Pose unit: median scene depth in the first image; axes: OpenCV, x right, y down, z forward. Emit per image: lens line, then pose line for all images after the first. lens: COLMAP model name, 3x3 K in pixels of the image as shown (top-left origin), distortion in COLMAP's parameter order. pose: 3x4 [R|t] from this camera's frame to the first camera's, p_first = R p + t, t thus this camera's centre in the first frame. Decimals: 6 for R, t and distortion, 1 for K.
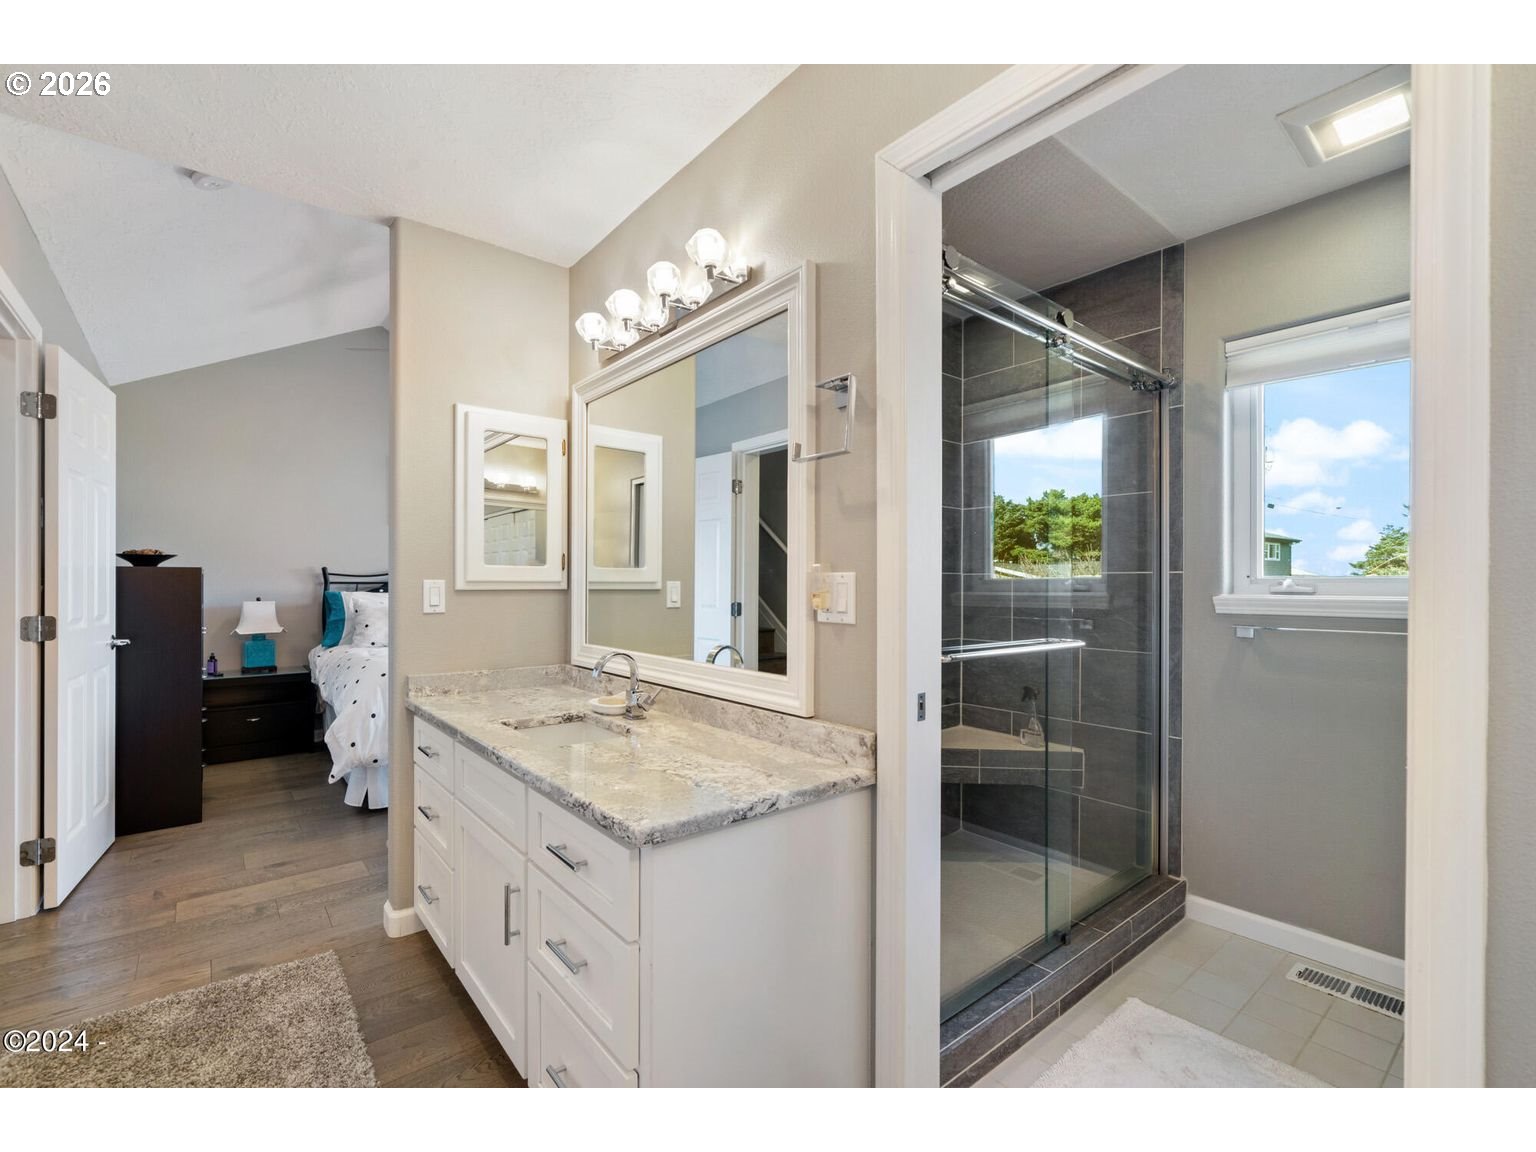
lens RADIAL K [[664.7, 0, 766.2], [0, 664.7, 581.9], [0, 0, 1]] dist [-0.000115, 0.000521]
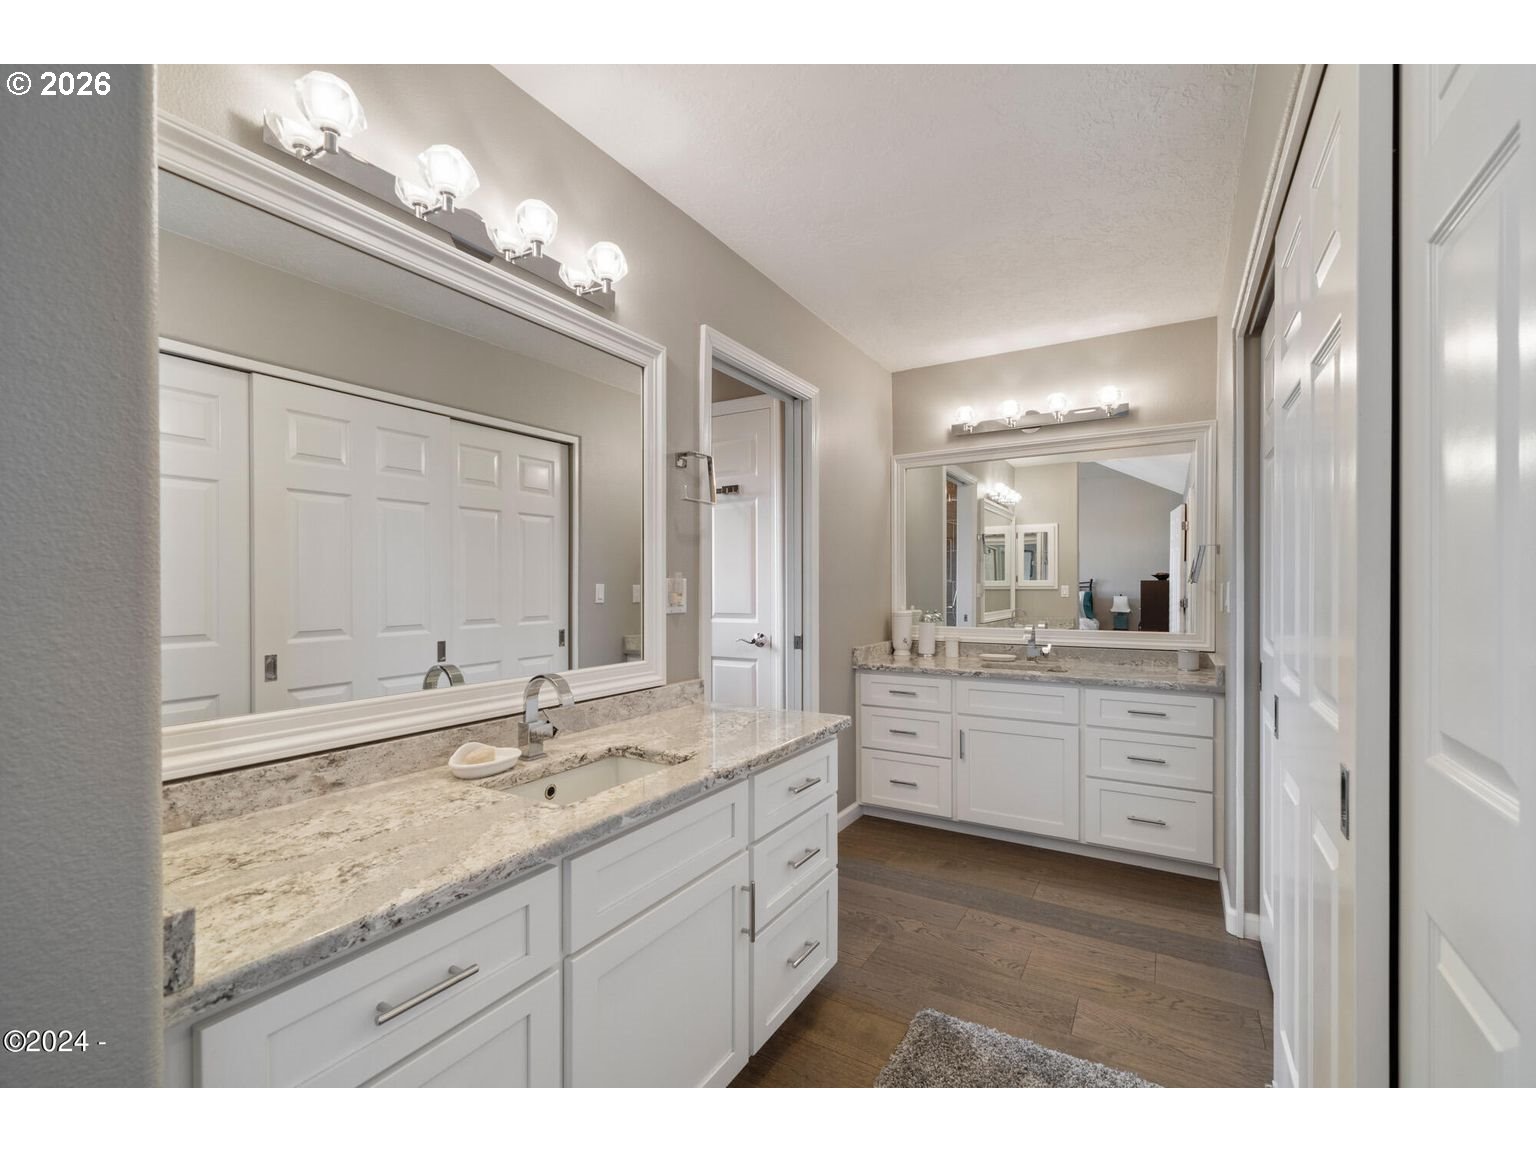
lens RADIAL K [[664.7, 0, 770.5], [0, 664.7, 582.5], [0, 0, 1]] dist [-0.000115, 0.000521]
pose [[-0.334009, 0.004450, 0.942559, -1.271751], [-0.004676, 0.999969, -0.006378, 0.003528], [-0.942558, -0.006538, -0.333978, 1.234424]]
